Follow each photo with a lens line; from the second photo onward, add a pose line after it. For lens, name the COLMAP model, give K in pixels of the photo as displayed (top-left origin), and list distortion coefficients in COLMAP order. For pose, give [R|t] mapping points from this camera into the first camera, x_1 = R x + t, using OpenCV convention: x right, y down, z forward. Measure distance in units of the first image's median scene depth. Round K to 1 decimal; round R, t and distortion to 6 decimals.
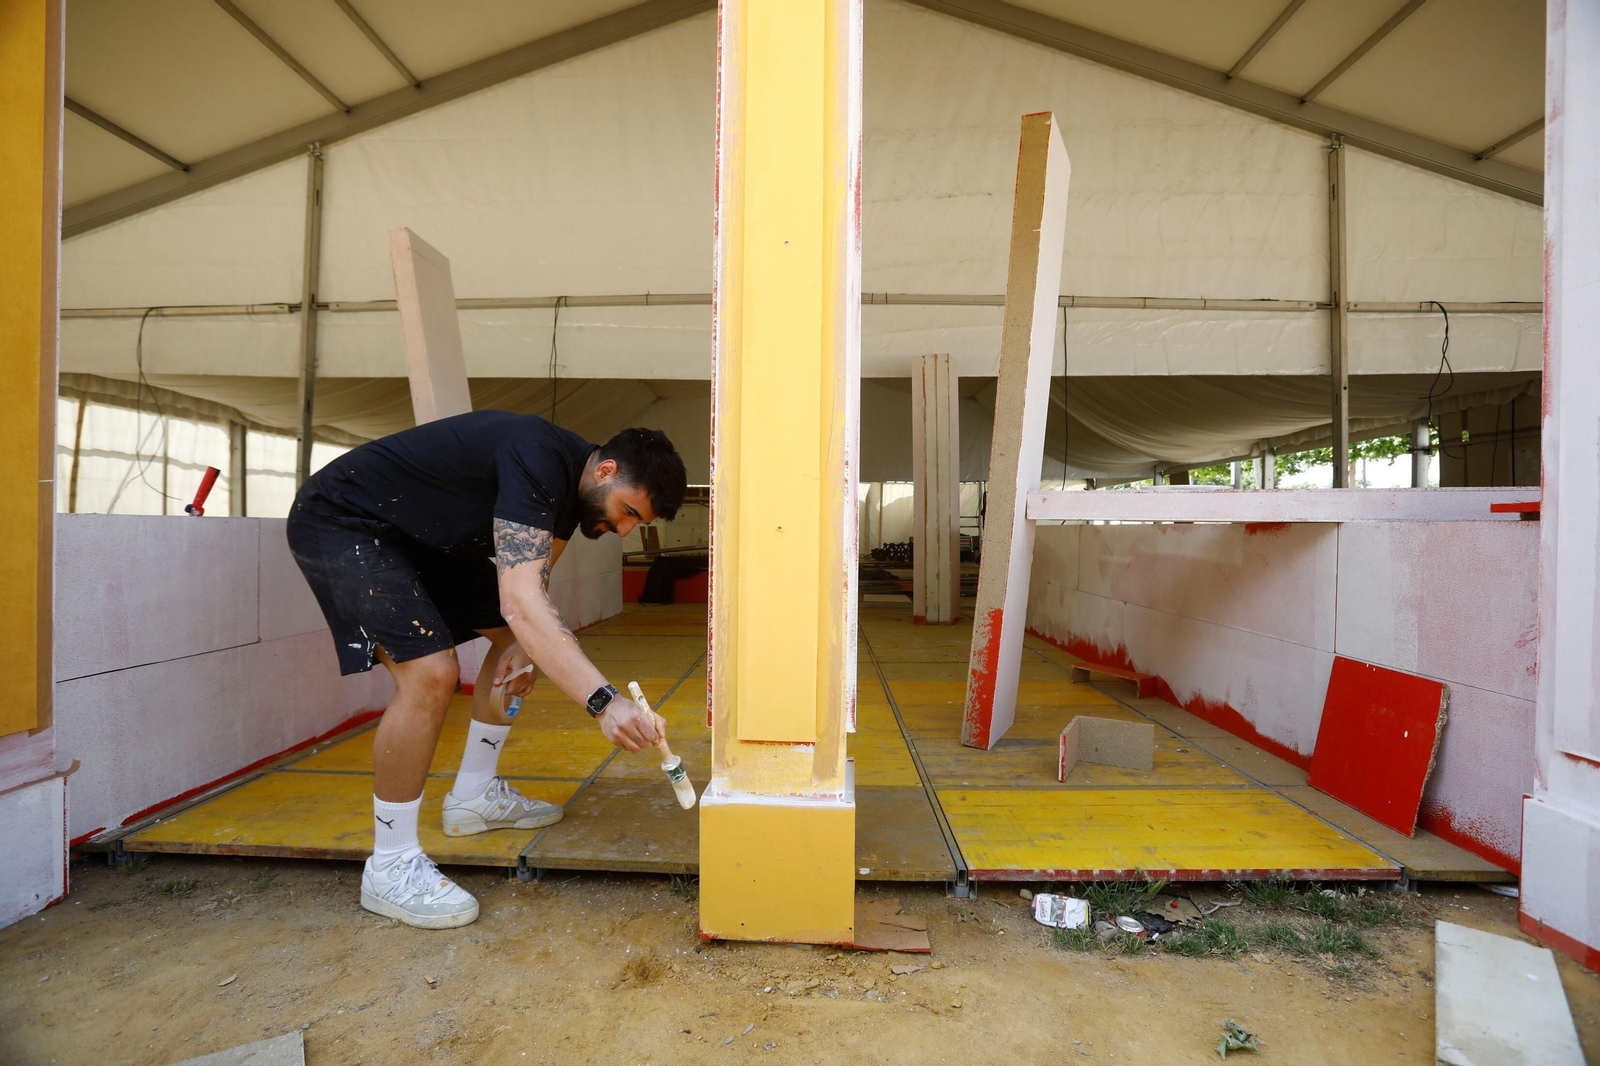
lens RADIAL K [[724.1, 0, 796.6], [0, 724.1, 536.0], [0, 0, 1]] dist [-0.070069, 0.027879]
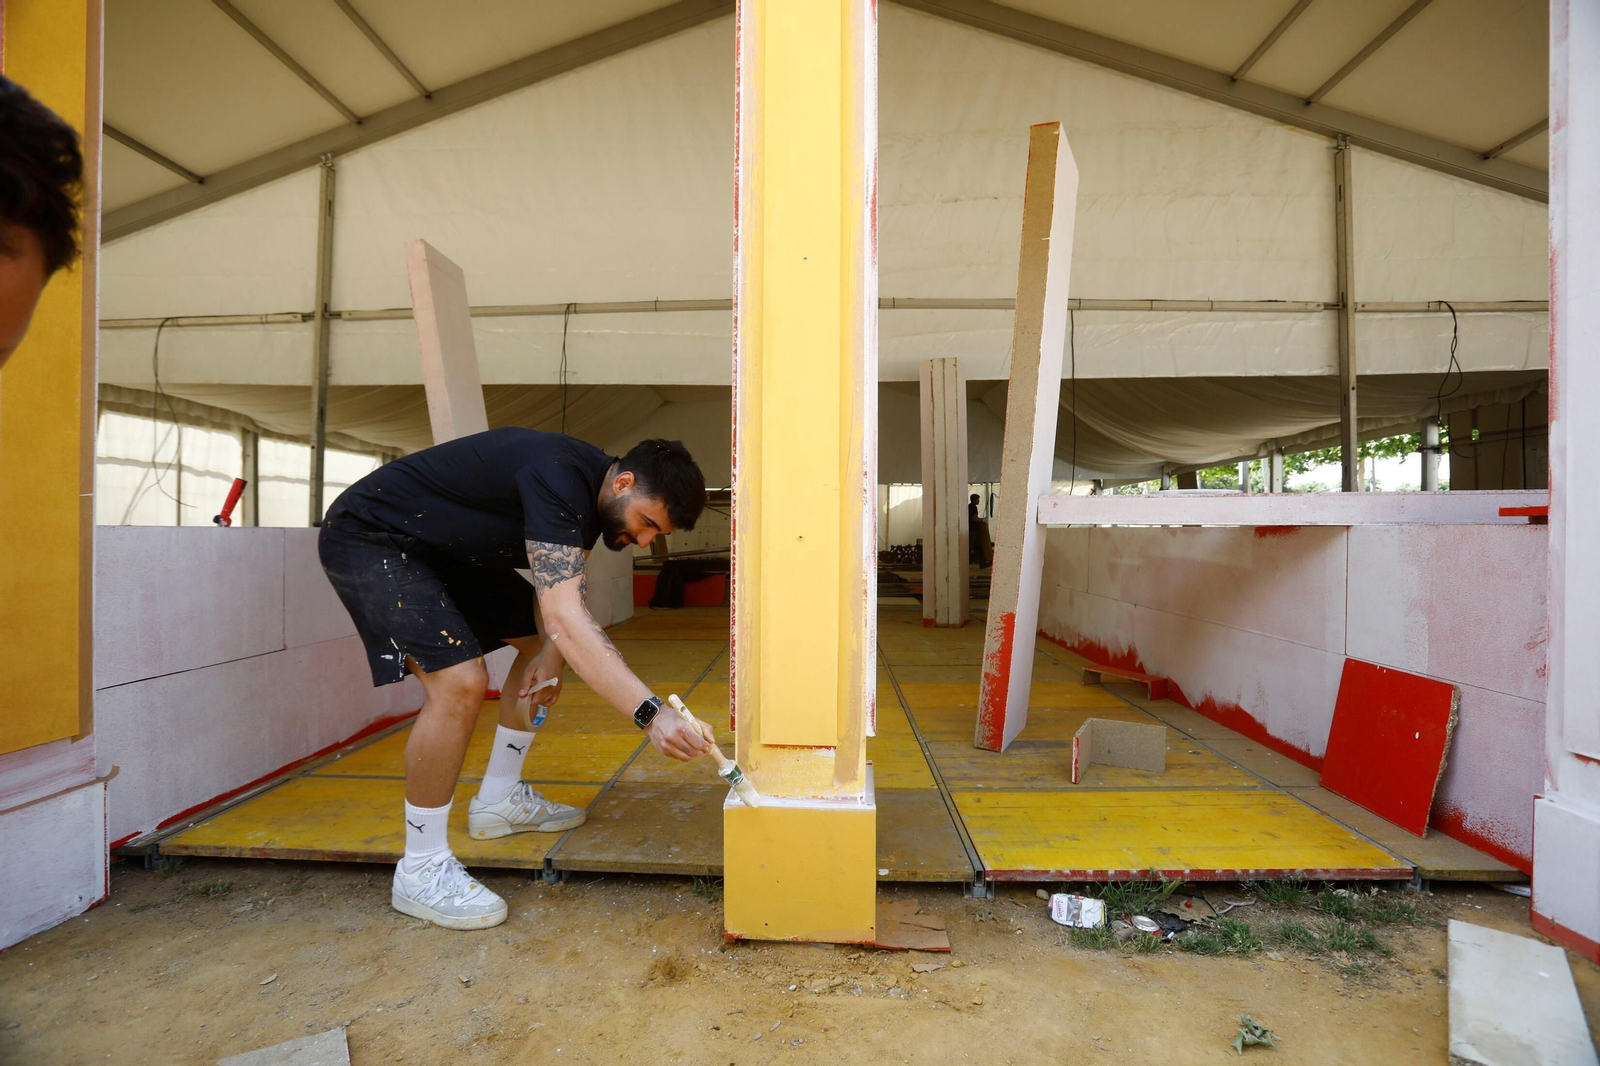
lens RADIAL K [[724.1, 0, 796.6], [0, 724.1, 536.0], [0, 0, 1]] dist [-0.070069, 0.027879]
pose [[0.999944, -0.006224, -0.008591, -0.011113], [0.006197, 0.999976, -0.003156, -0.005211], [0.008611, 0.003102, 0.999958, -0.013853]]
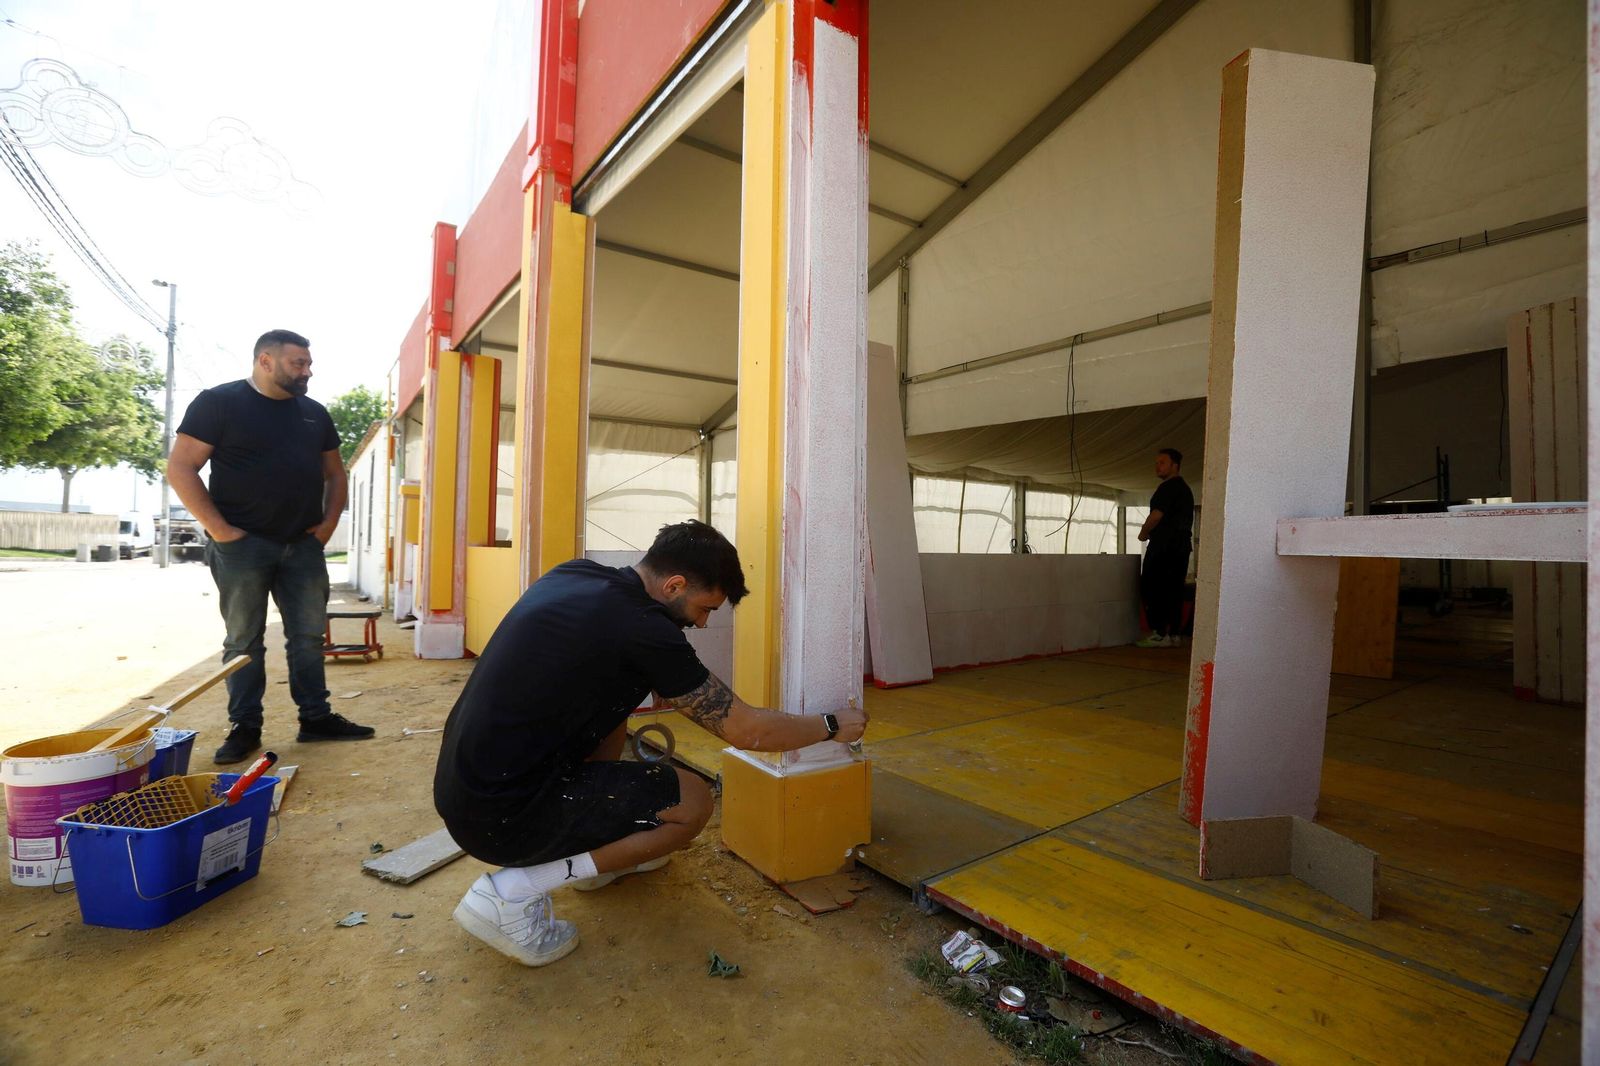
lens RADIAL K [[724.1, 0, 796.6], [0, 724.1, 536.0], [0, 0, 1]] dist [-0.070069, 0.027879]
pose [[0.608981, -0.012897, -0.793080, 0.634435], [-0.013687, 0.999548, -0.026764, -0.016431], [0.793067, 0.027154, 0.608530, 0.115889]]
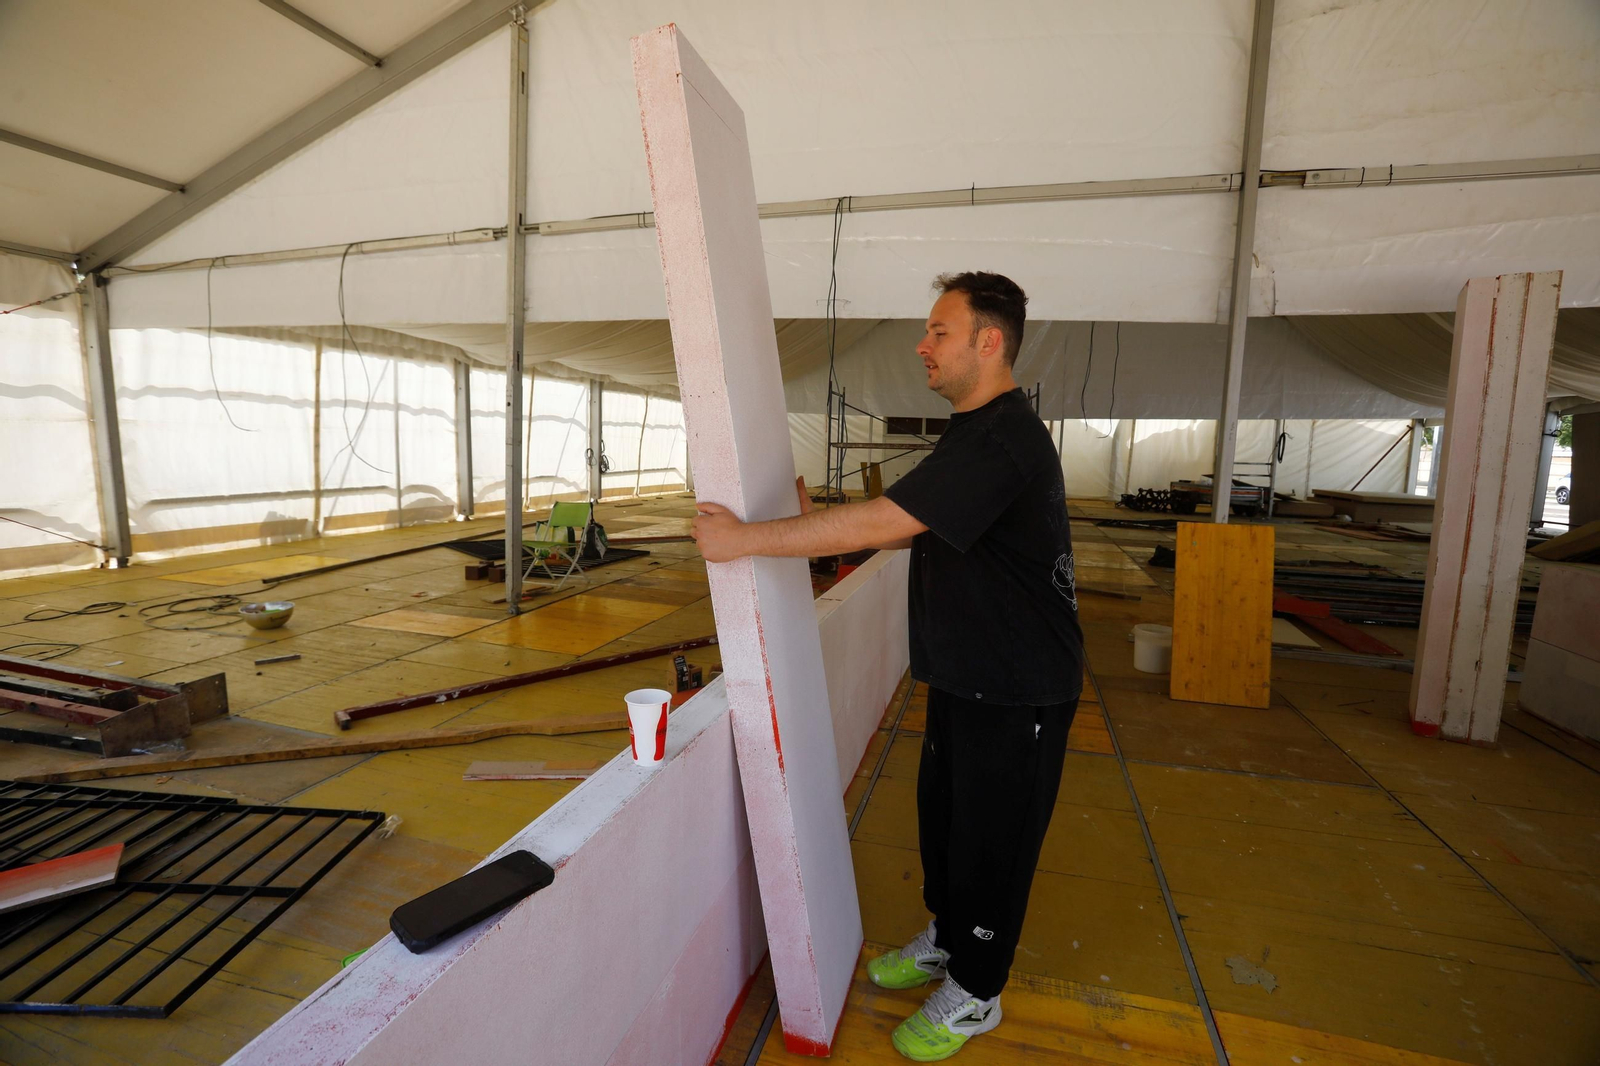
lens RADIAL K [[721.7, 0, 793.0], [0, 721.7, 538.7], [0, 0, 1]] dist [-0.071134, 0.026180]
pose [[0.965120, 0.052695, -0.256450, -0.477738], [-0.020815, 0.991879, 0.125472, -0.245307], [0.260979, -0.115757, 0.958379, 0.766848]]
